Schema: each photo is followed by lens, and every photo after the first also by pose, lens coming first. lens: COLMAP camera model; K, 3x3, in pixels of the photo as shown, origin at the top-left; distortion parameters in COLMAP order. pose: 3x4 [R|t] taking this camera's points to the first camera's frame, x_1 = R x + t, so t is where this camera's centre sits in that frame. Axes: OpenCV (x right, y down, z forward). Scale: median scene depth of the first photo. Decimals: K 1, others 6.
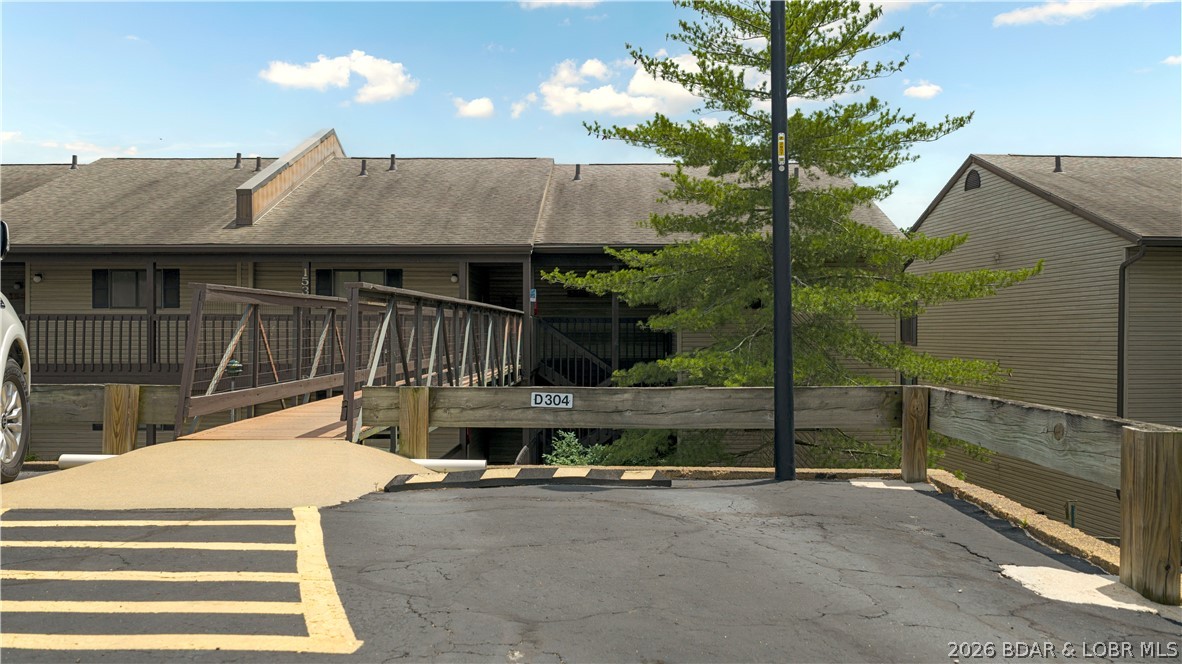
lens RADIAL K [[975.5, 0, 592.1], [0, 975.5, 342.8], [0, 0, 1]] dist [0.029402, -0.008450]
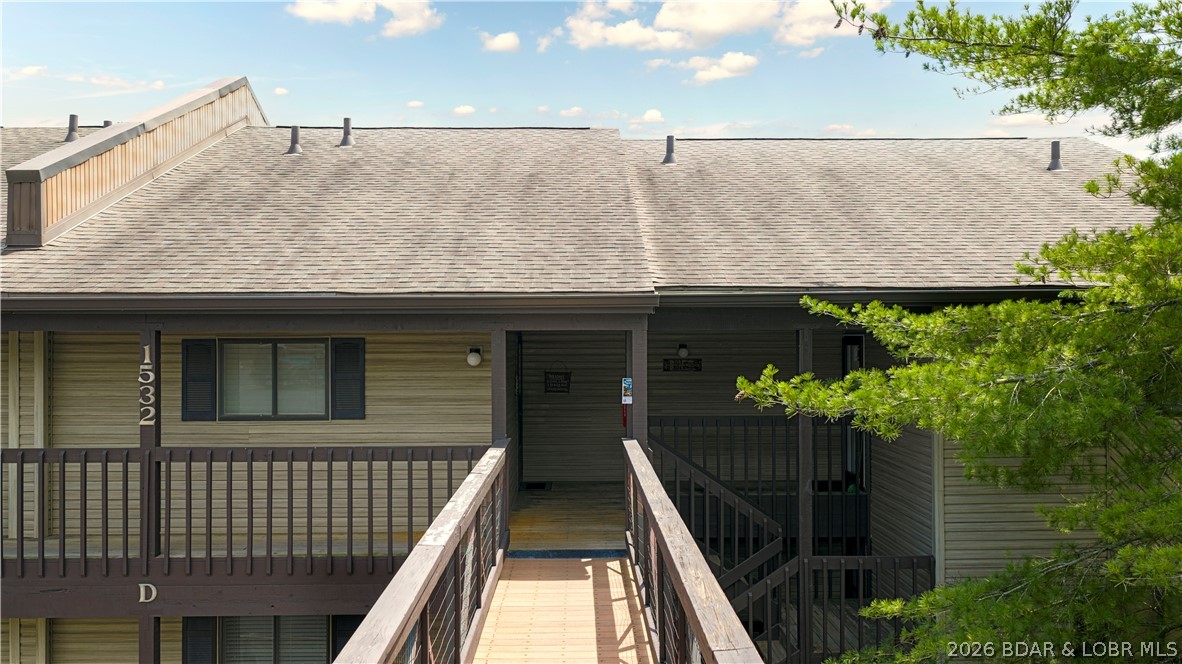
lens RADIAL K [[975.5, 0, 592.1], [0, 975.5, 342.8], [0, 0, 1]] dist [0.029402, -0.008450]
pose [[0.999241, -0.004121, 0.038725, -0.097775], [0.004301, 0.999980, -0.004564, -0.068042], [-0.038705, 0.004728, 0.999239, 0.497450]]
